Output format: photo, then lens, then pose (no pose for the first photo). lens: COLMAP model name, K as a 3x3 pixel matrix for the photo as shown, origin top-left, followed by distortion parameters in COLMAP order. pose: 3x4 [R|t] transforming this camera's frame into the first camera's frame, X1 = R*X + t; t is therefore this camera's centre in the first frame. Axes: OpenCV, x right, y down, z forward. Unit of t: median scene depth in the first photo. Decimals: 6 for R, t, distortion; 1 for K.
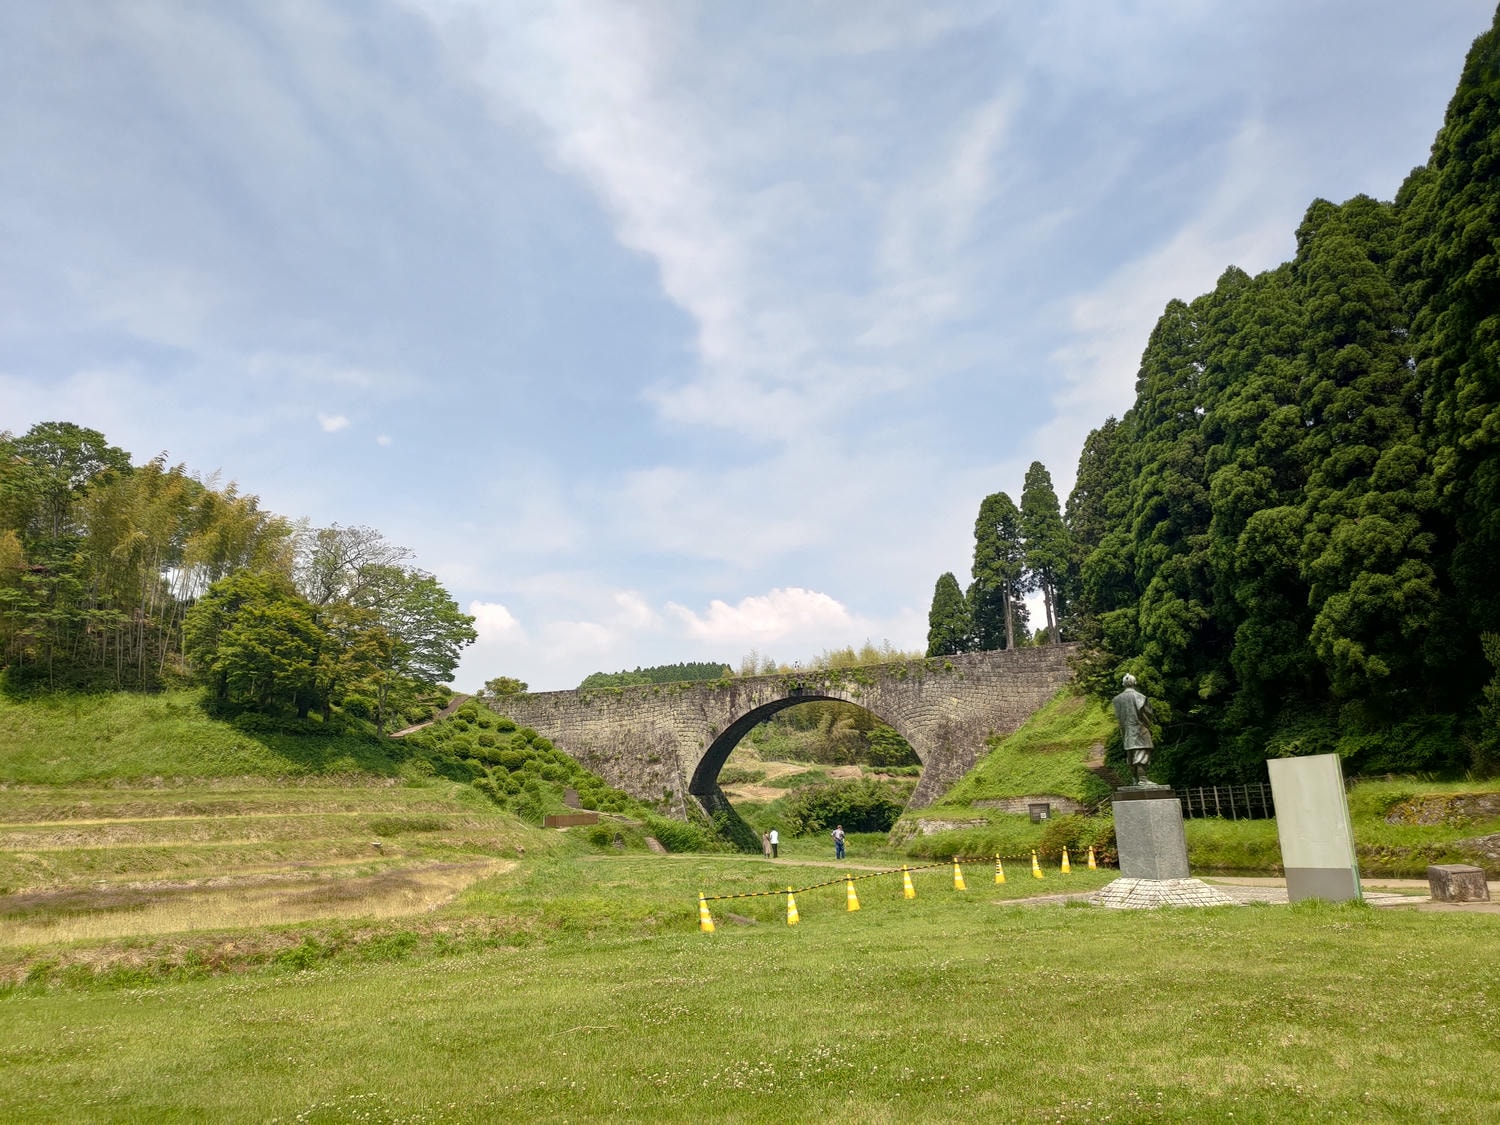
lens RADIAL K [[1131.9, 0, 742.9], [0, 1131.9, 566.7], [0, 0, 1]] dist [0.014302, -0.011082]
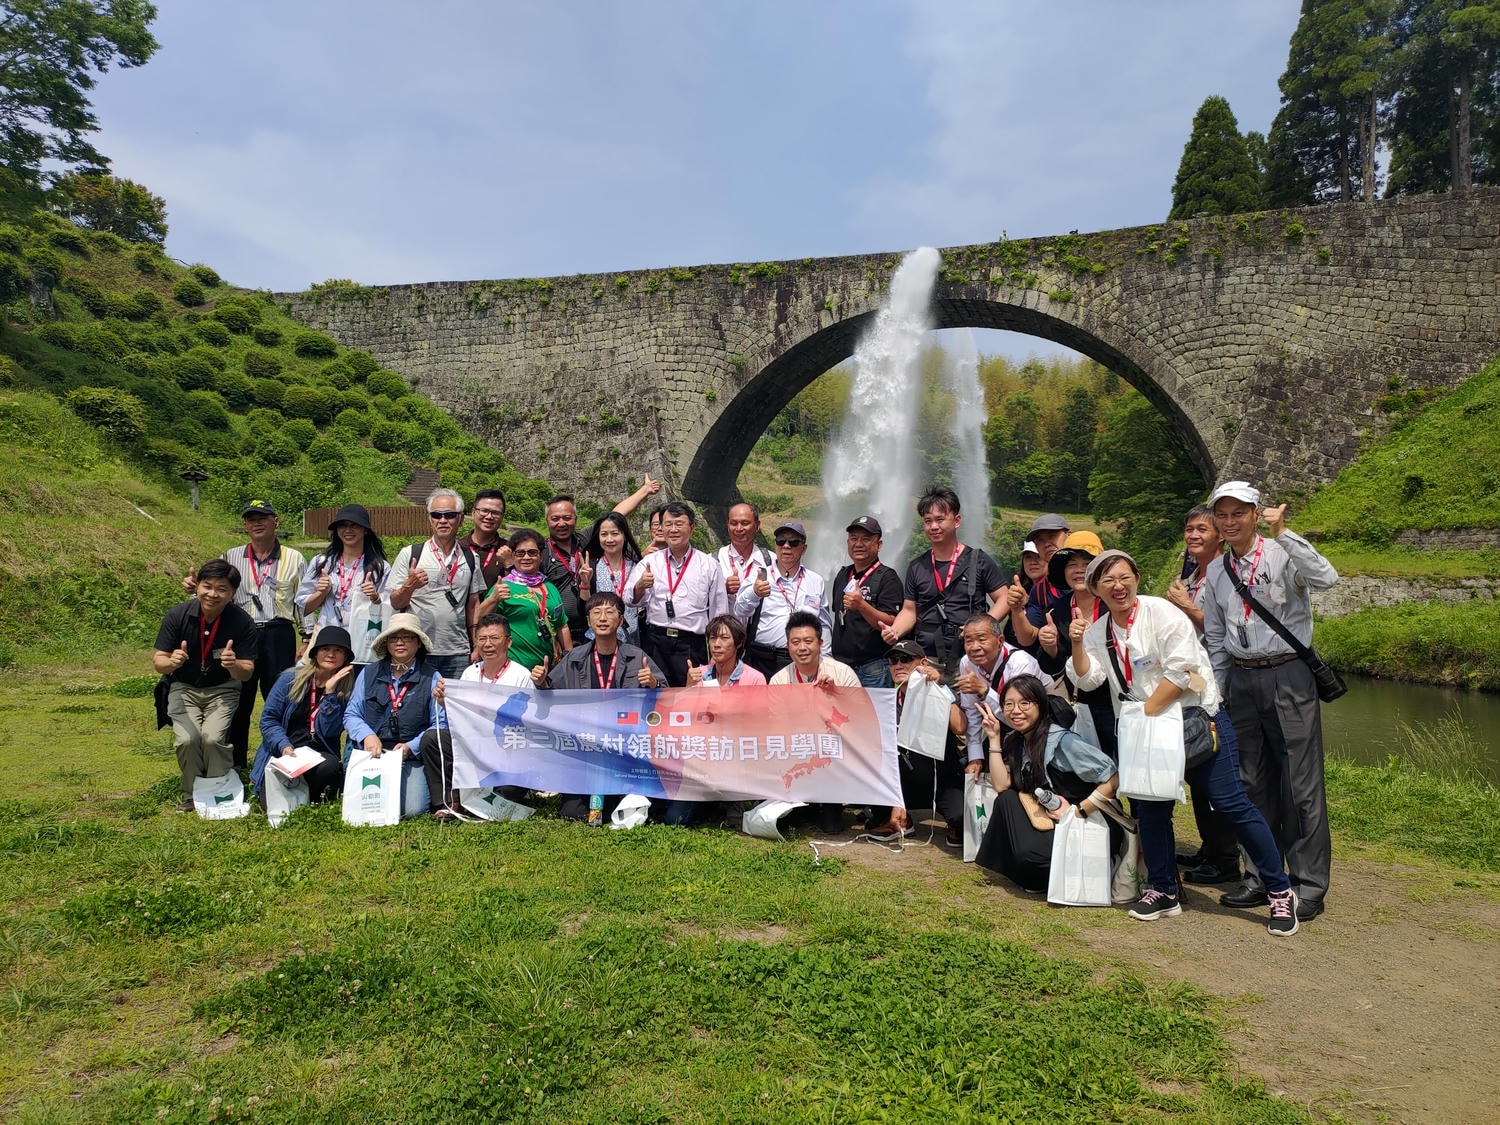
lens RADIAL K [[1134.9, 0, 751.6], [0, 1134.9, 554.7], [0, 0, 1]] dist [0.076408, -0.106535]
pose [[0.998262, 0.055161, 0.020754, -0.026990], [-0.058209, 0.977939, 0.200616, 0.129052], [-0.009230, -0.201475, 0.979450, 0.534189]]
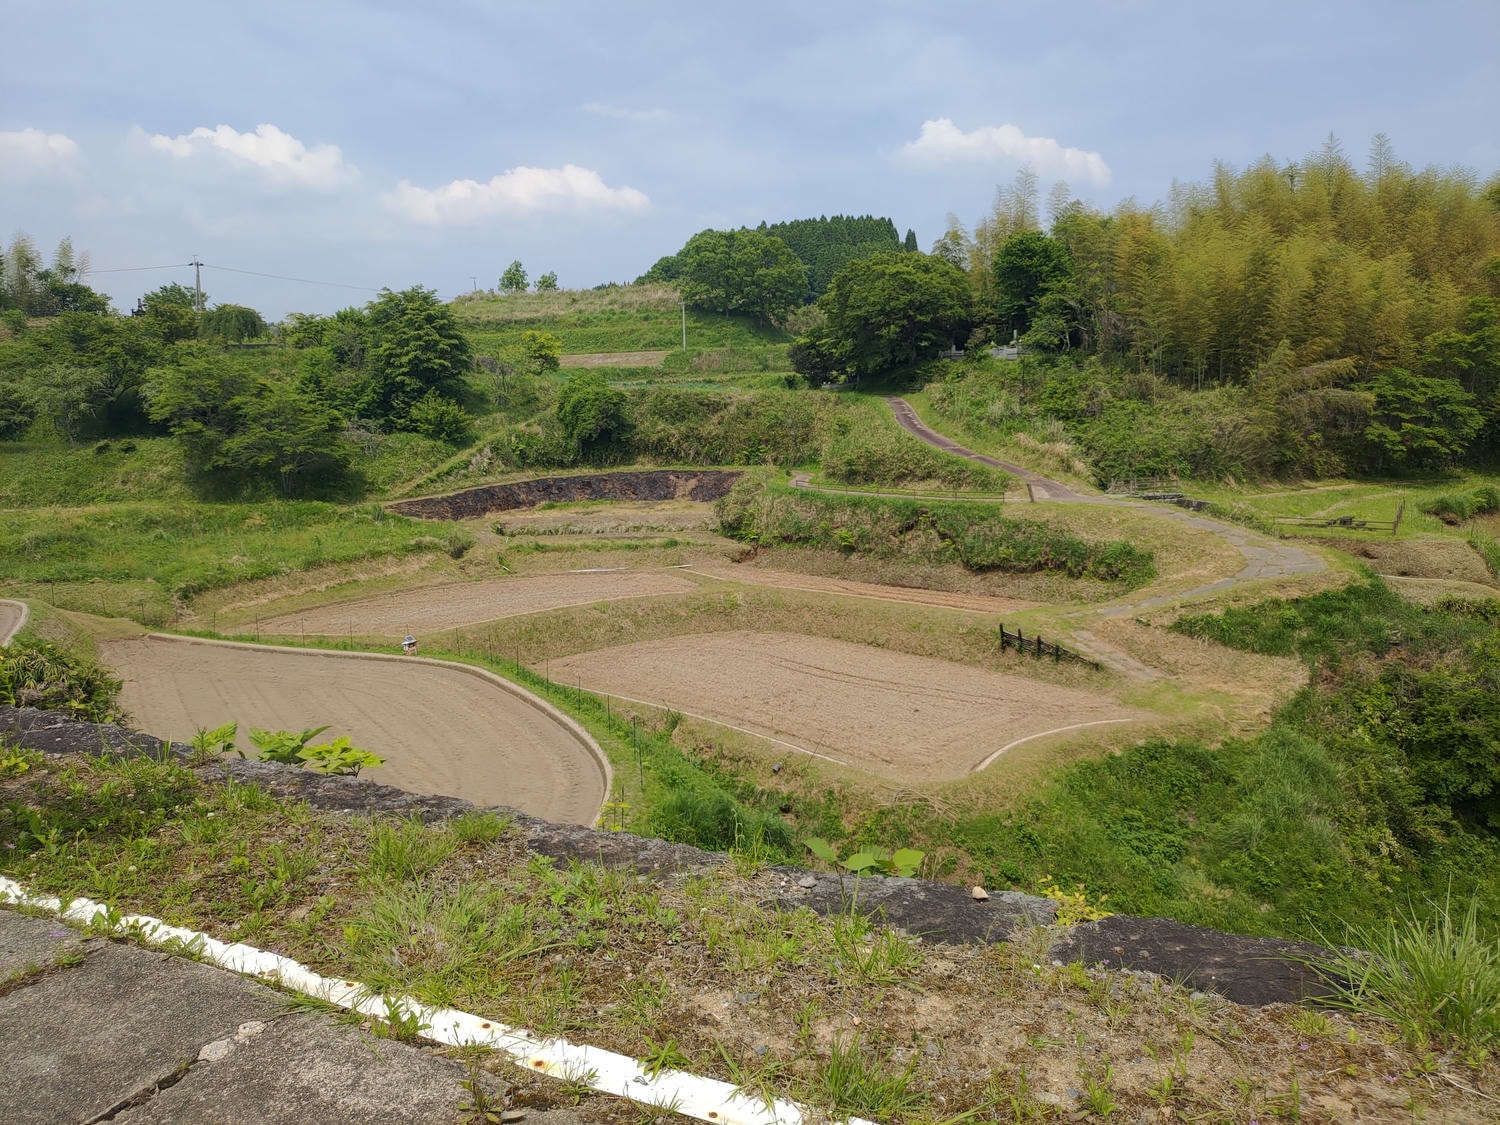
lens RADIAL K [[1131.9, 0, 742.9], [0, 1131.9, 566.7], [0, 0, 1]] dist [0.014302, -0.011082]
pose [[0.993692, 0.034603, -0.106673, -0.092618], [0.007411, 0.928862, 0.370351, 0.111294], [0.111900, -0.368805, 0.922747, 1.119905]]
